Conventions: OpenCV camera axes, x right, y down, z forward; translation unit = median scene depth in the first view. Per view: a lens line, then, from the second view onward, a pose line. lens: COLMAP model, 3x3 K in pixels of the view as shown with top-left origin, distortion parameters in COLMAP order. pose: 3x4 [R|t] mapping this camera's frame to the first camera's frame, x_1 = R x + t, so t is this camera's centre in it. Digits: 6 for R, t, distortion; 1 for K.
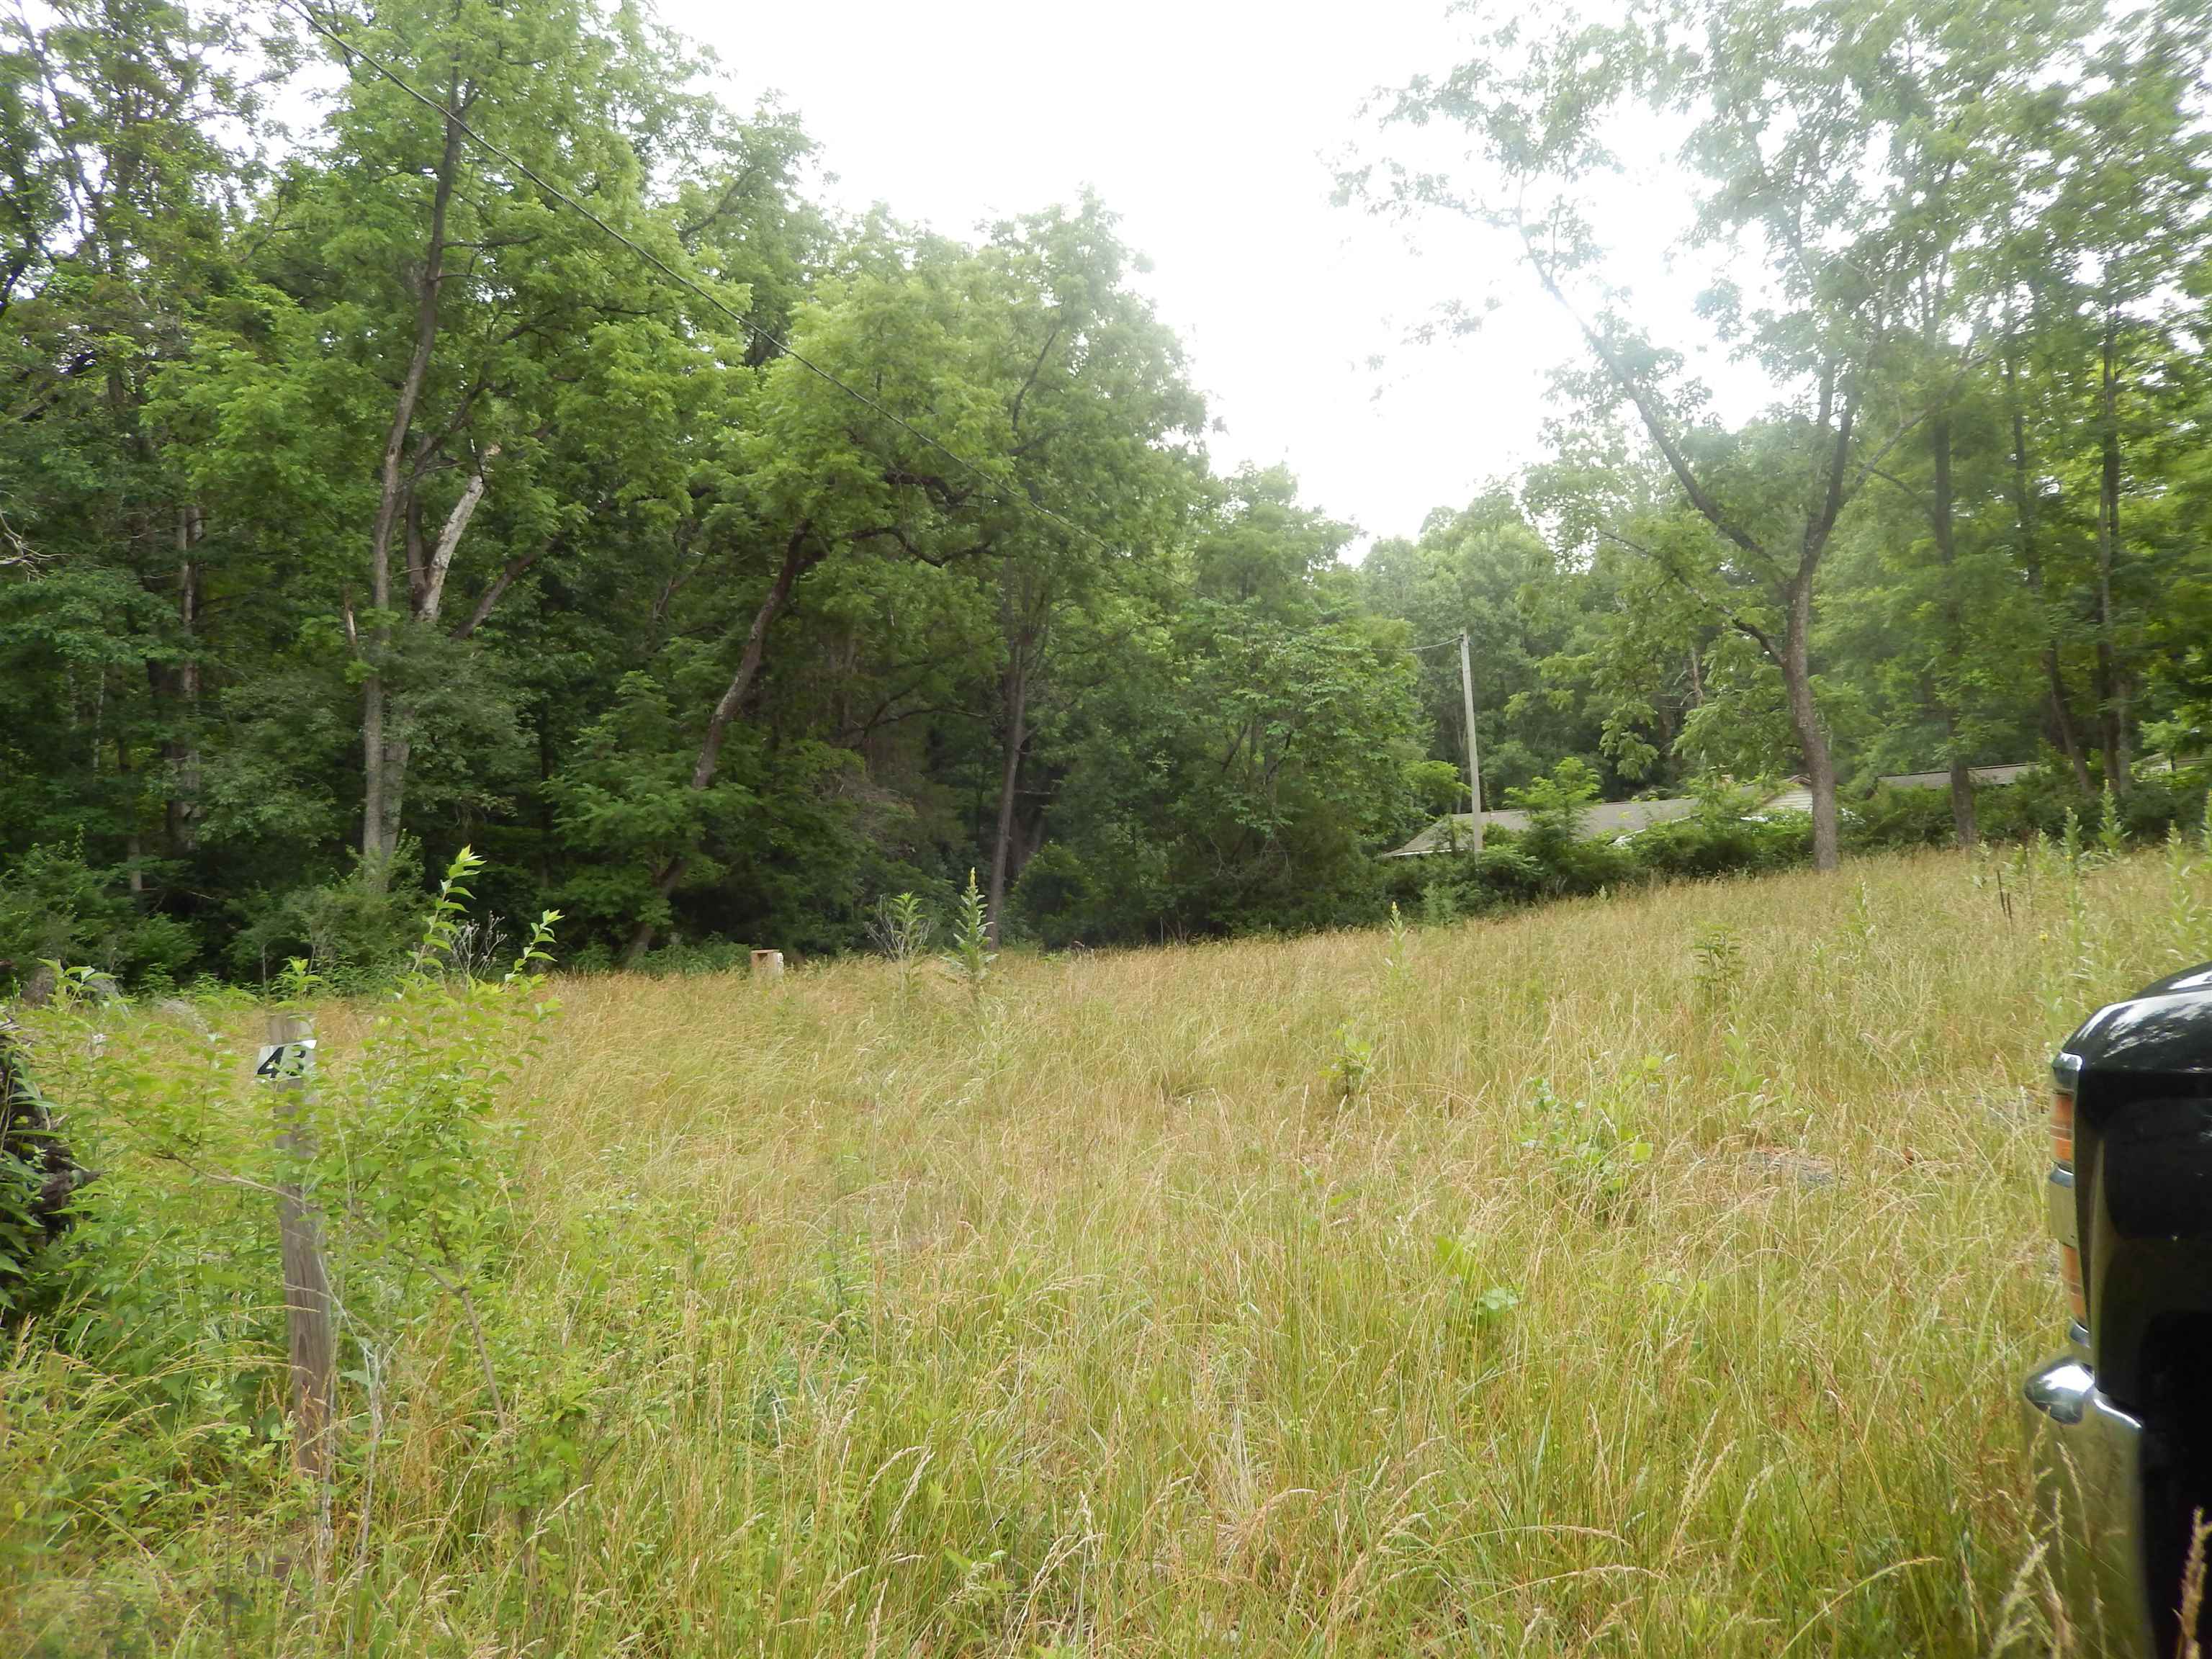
lens RADIAL K [[1609.9, 0, 1103.9], [0, 1609.9, 836.8], [0, 0, 1]] dist [0.005690, -0.002799]
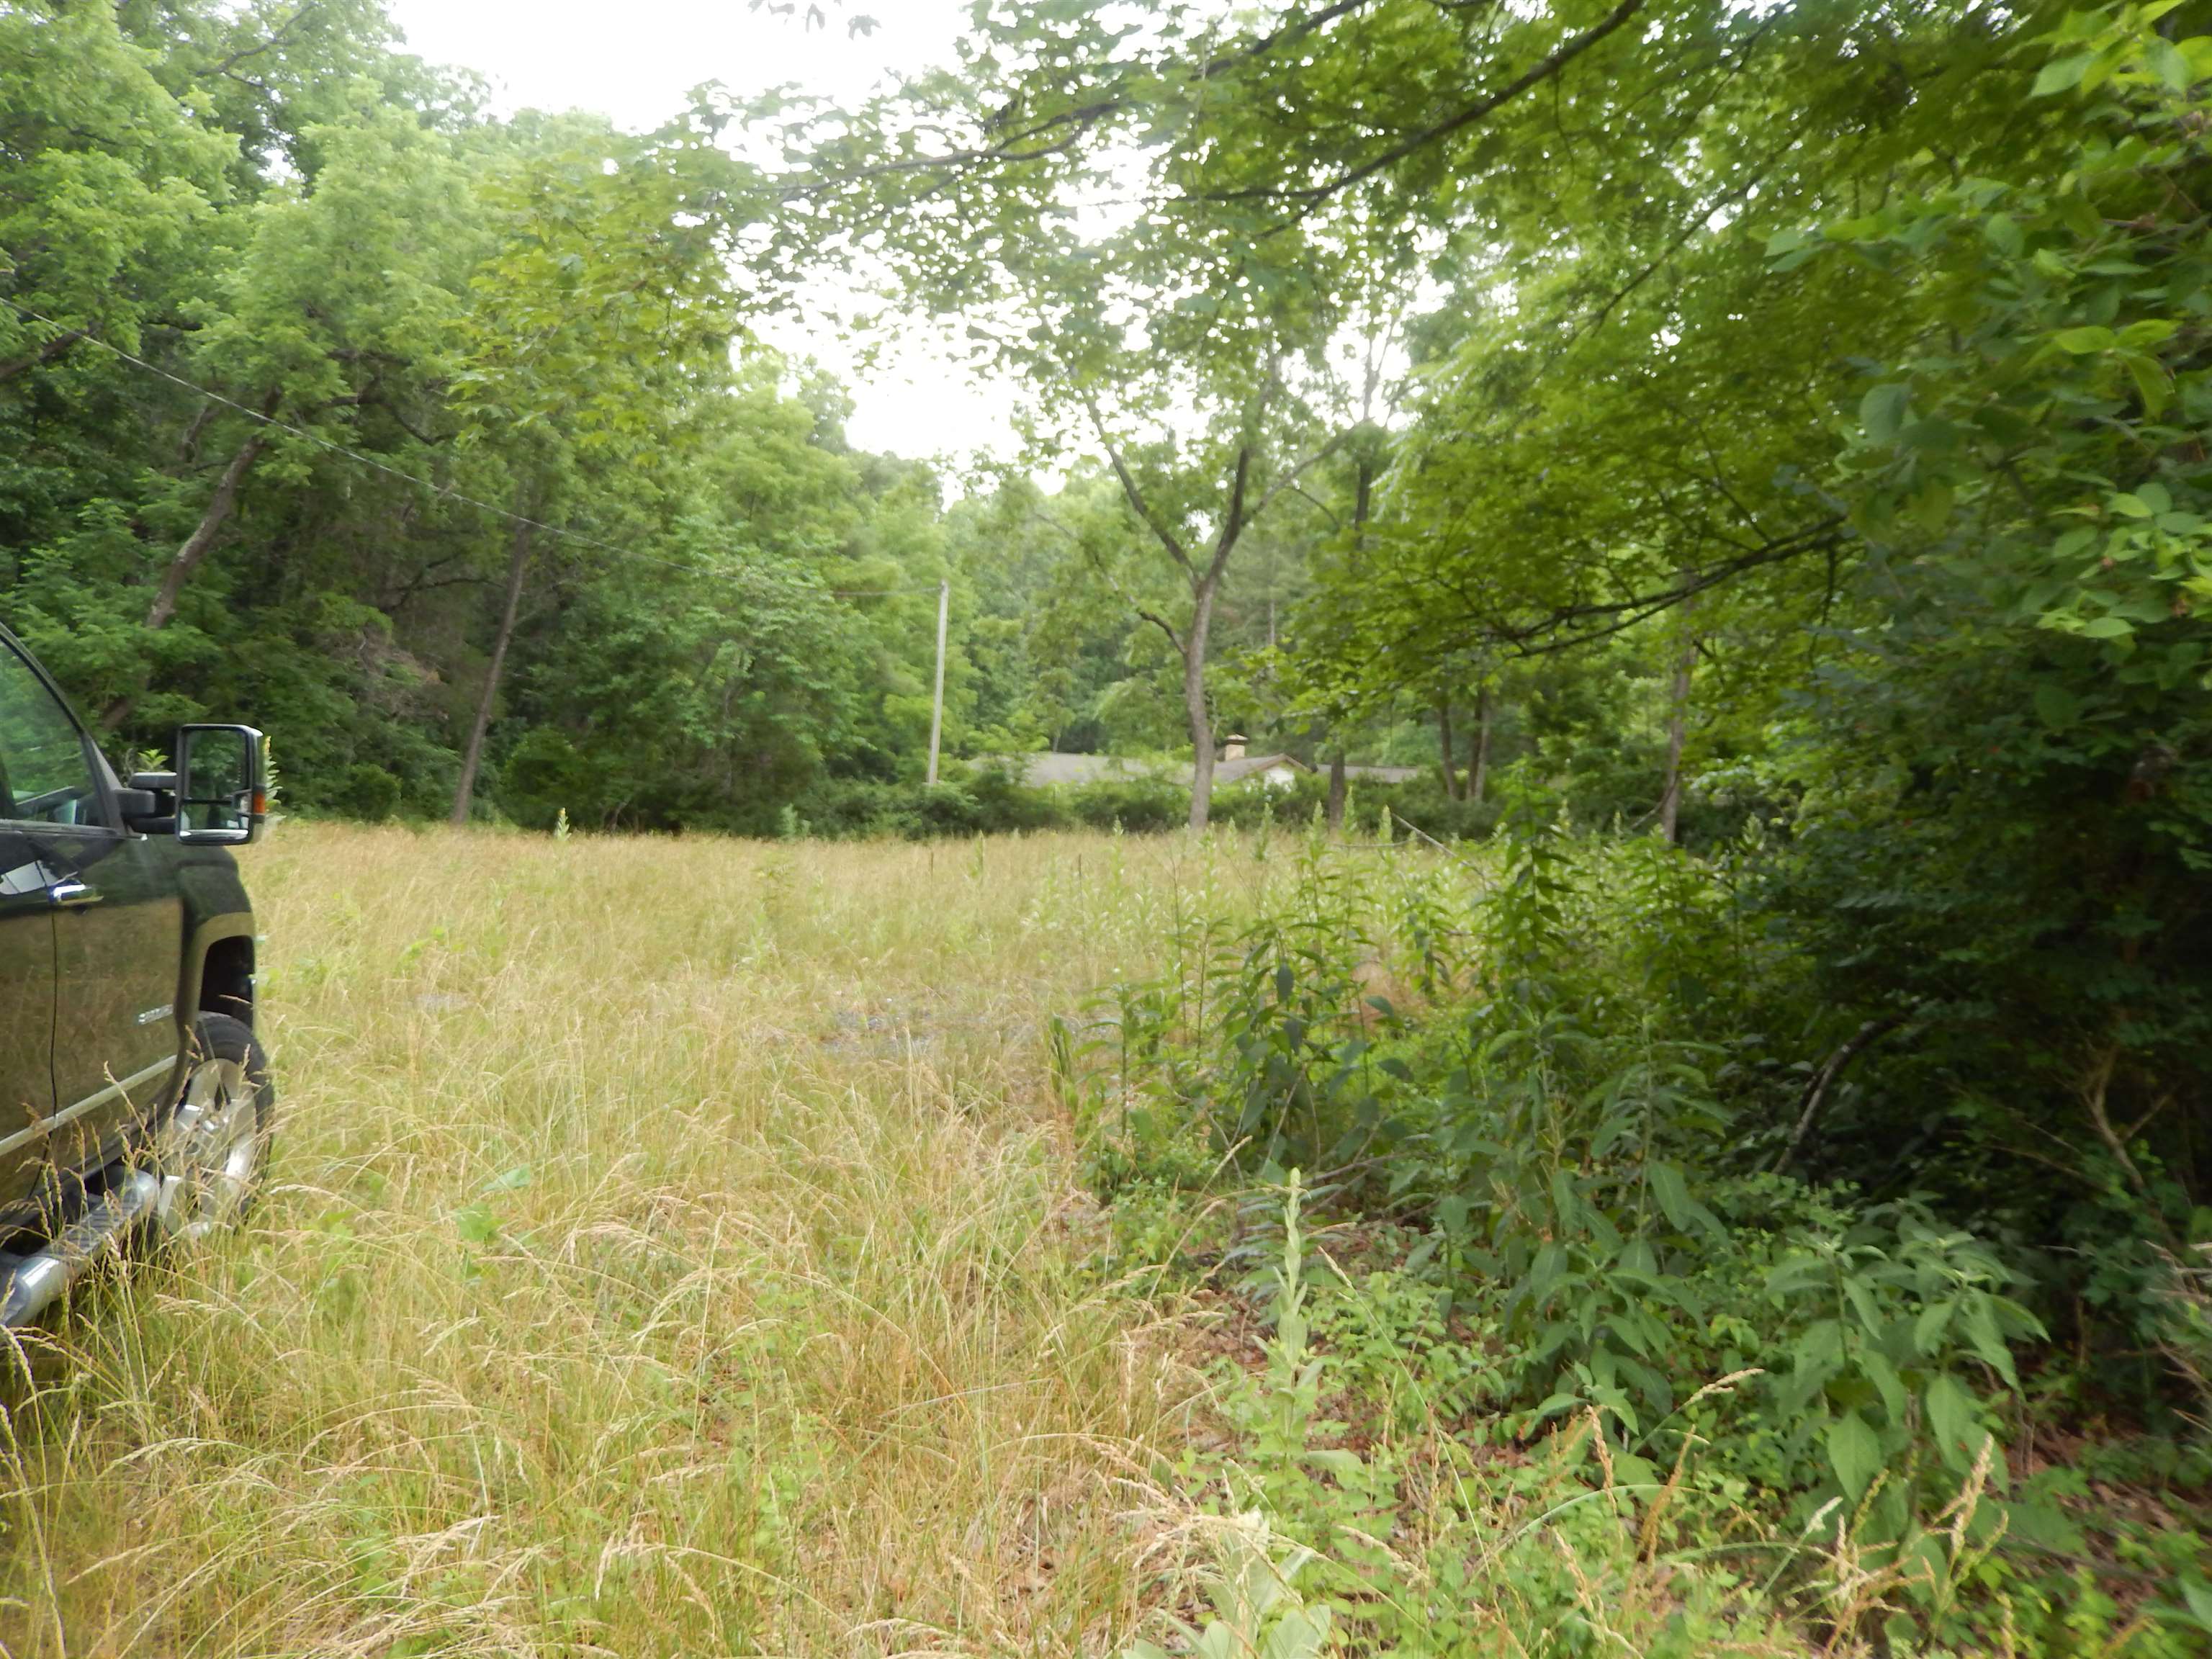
lens RADIAL K [[1609.9, 0, 1108.4], [0, 1609.9, 820.2], [0, 0, 1]] dist [0.005690, -0.002799]
pose [[0.971909, 0.117660, 0.203837, 0.135375], [-0.126184, 0.991574, 0.029290, -0.014994], [-0.198673, -0.054189, 0.978567, -0.106221]]
